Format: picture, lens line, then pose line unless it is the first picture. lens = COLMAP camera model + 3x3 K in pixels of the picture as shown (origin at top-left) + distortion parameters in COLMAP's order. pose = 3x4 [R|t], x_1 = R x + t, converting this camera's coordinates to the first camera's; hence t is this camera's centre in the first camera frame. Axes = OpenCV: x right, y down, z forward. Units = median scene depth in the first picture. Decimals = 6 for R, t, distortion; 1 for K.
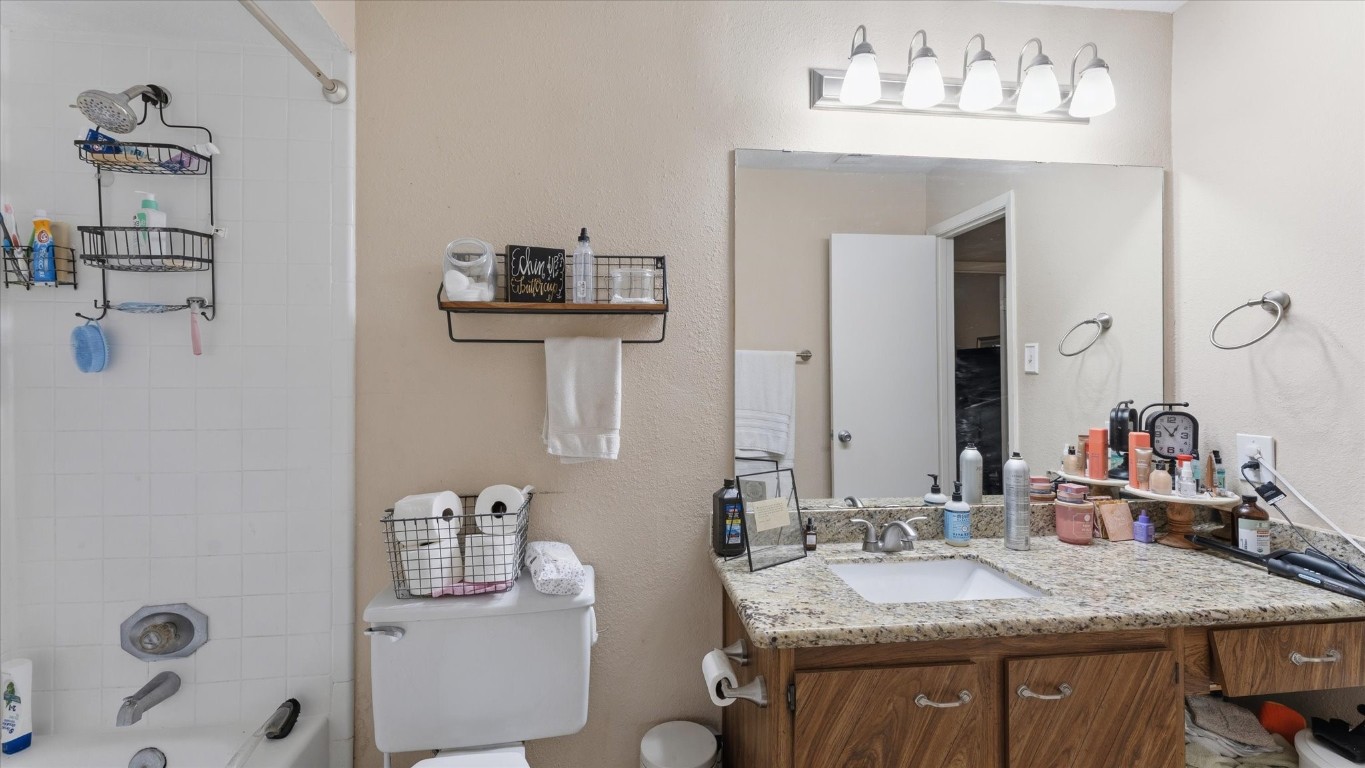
lens RADIAL K [[584.7, 0, 683.7], [0, 584.7, 374.4], [0, 0, 1]] dist [0.000404, -0.000041]
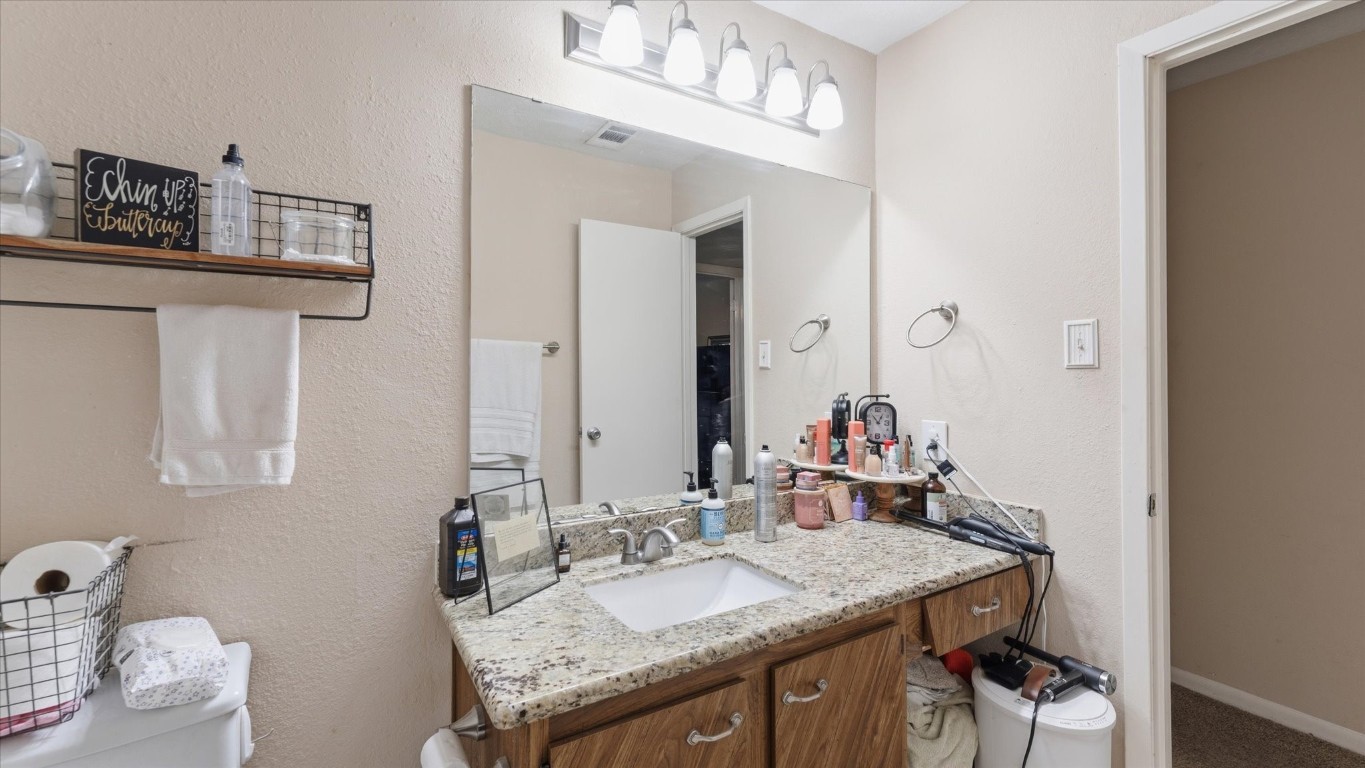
lens RADIAL K [[584.7, 0, 683.7], [0, 584.7, 374.4], [0, 0, 1]] dist [0.000404, -0.000041]
pose [[0.906937, 0.003616, 0.421250, 0.016901], [-0.006756, 0.999959, 0.005961, 0.006869], [-0.421211, -0.008253, 0.906925, 0.165466]]
